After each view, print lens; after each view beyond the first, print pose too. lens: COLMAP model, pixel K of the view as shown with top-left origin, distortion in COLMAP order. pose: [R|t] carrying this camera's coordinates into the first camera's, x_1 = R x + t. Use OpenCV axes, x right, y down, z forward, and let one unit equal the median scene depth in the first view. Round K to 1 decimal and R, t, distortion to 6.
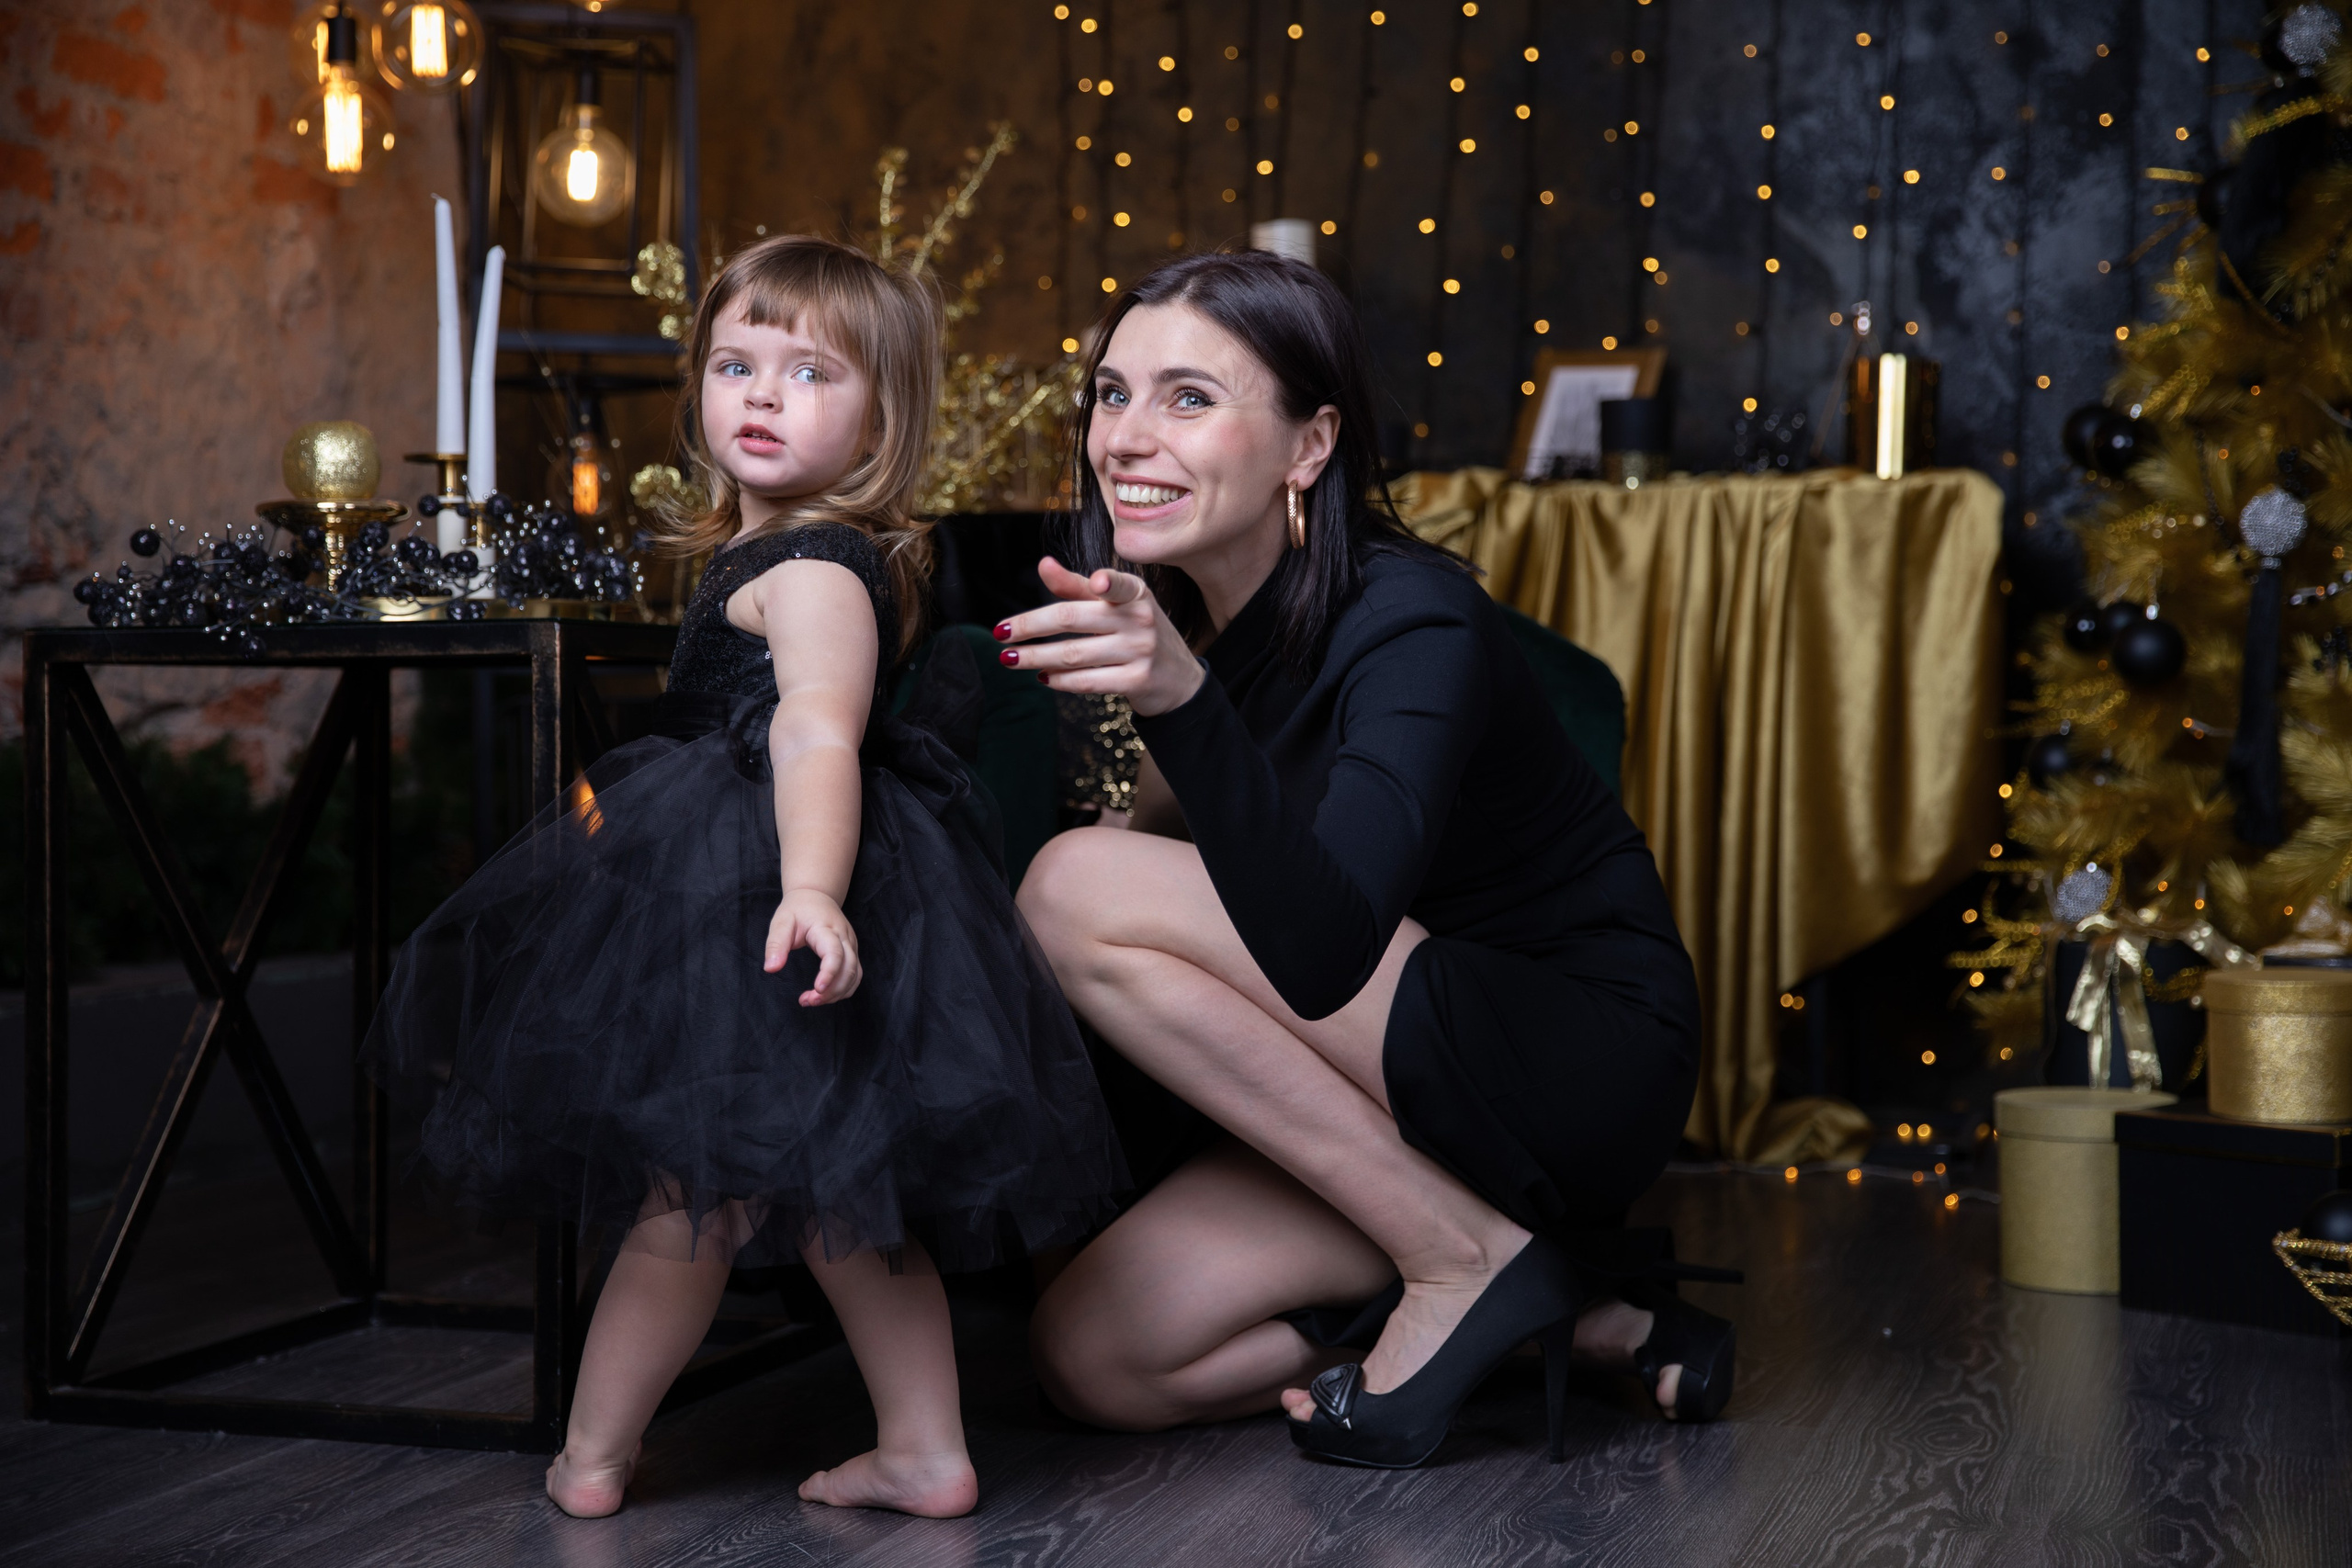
lens RADIAL K [[3552.5, 0, 1176.0], [0, 3552.5, 784.0], [0, 0, 1]] dist [0.150495, 0.018797]
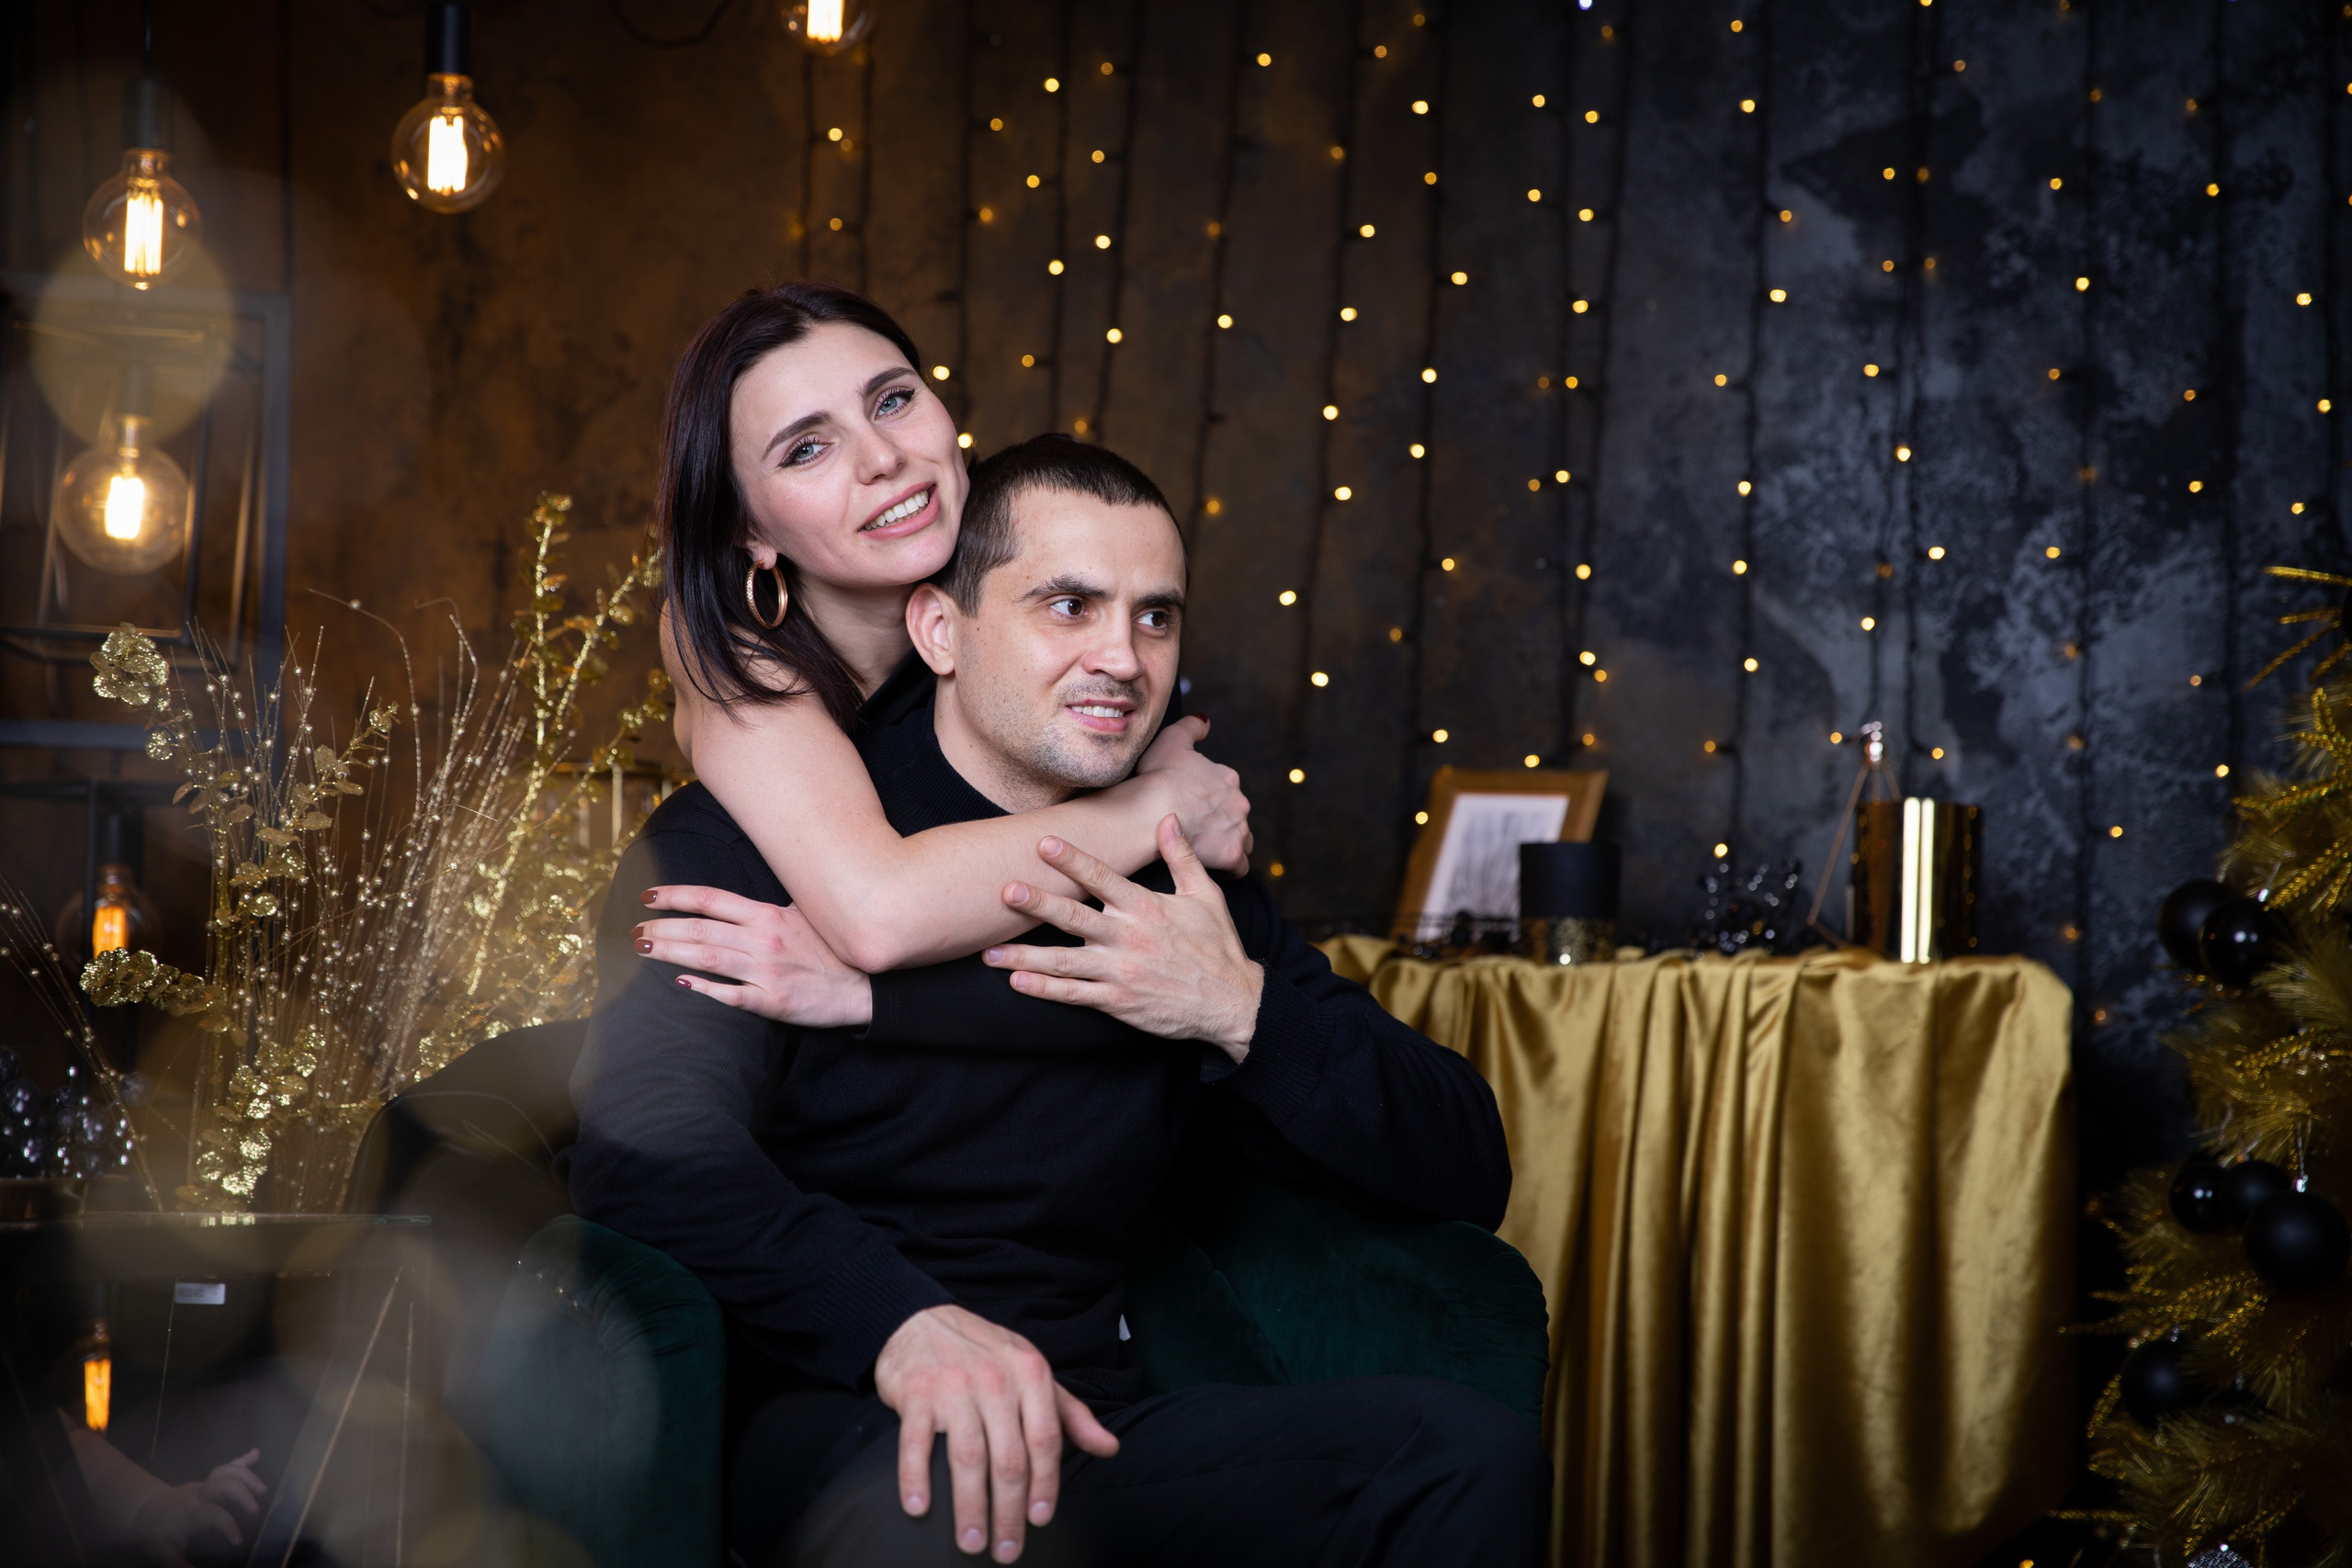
lens RADIAL K [[4462.3, 0, 1176.0], [0, 4462.3, 784.0], [0, 0, 1]] dist [0.252113, -0.032497]
pose [[0.998560, 0.020209, 0.049696, 0.001979], [-0.015284, 0.995112, -0.097558, -0.029949], [-0.051425, 0.096658, 0.993988, 0.090680]]
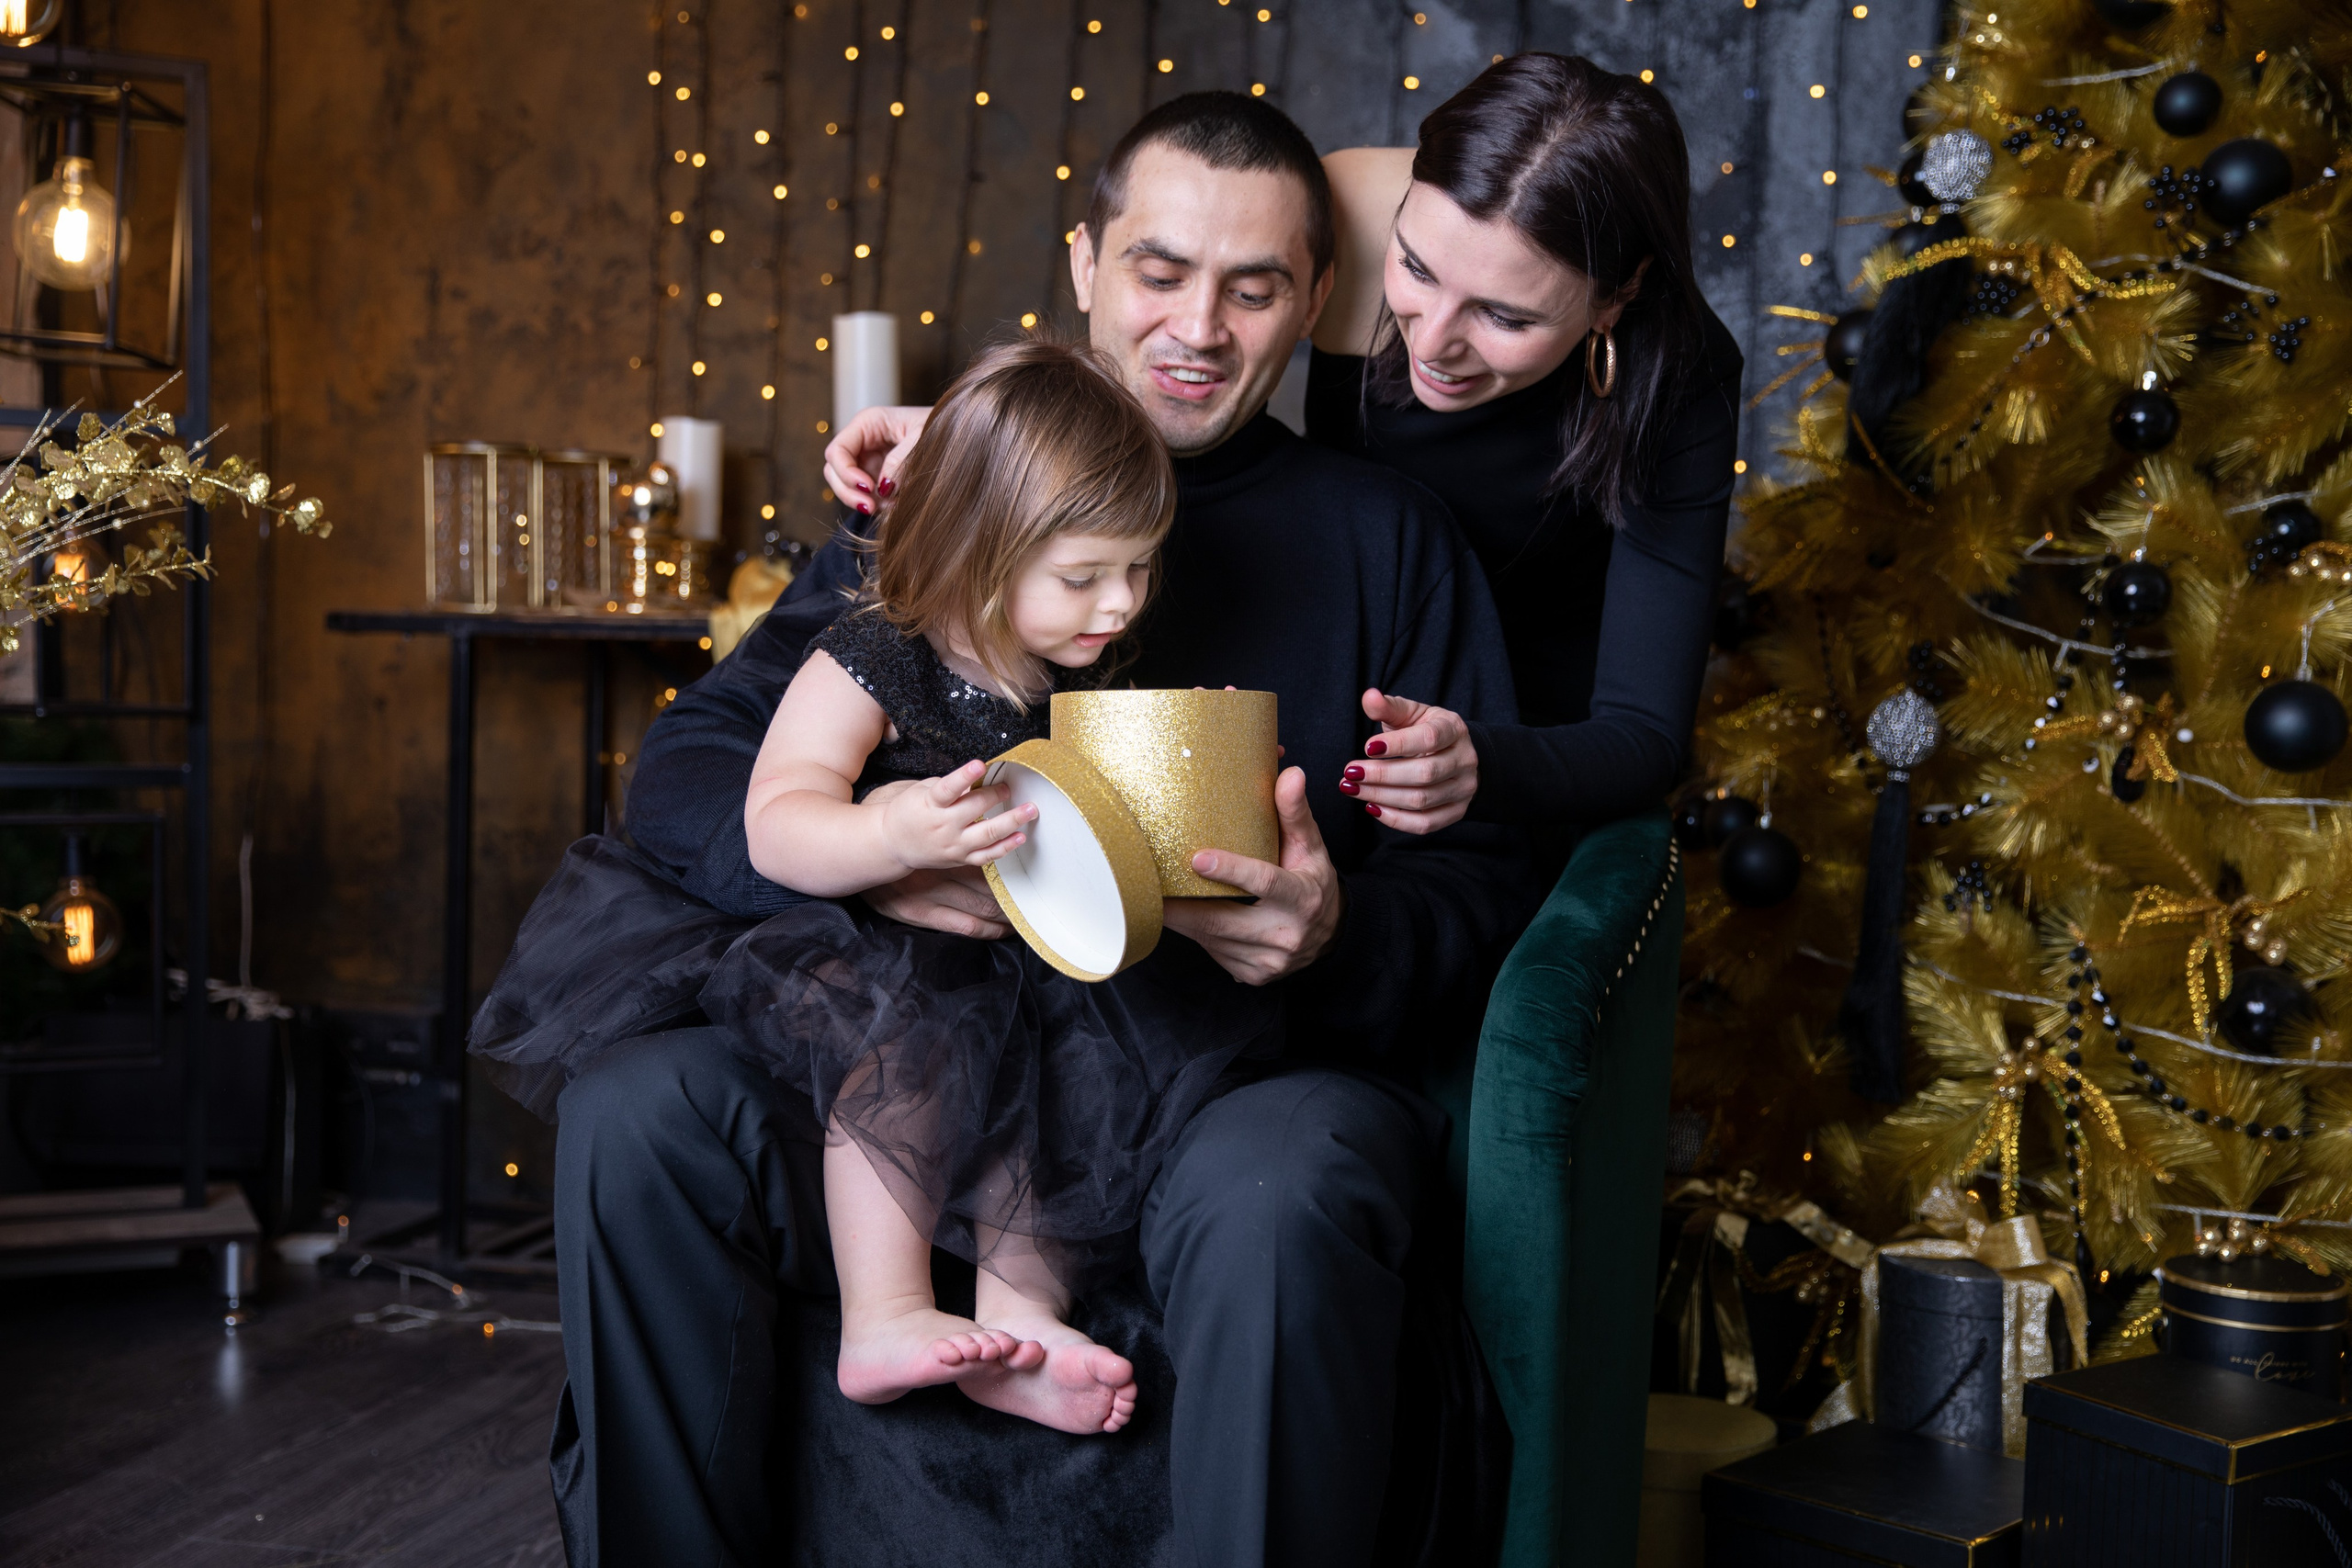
lens RADIAL K [[2854.8, 0, 1176.0], [0, 2854.8, 784.0], [0, 0, 1]] dist [0.068716, -0.014583]
pose [[0.997594, 0.023491, 0.065224, 0.070571], [-0.024928, 0.999462, 0.021317, -0.056975], [-0.064689, -0.022891, 0.997643, 0.267004]]
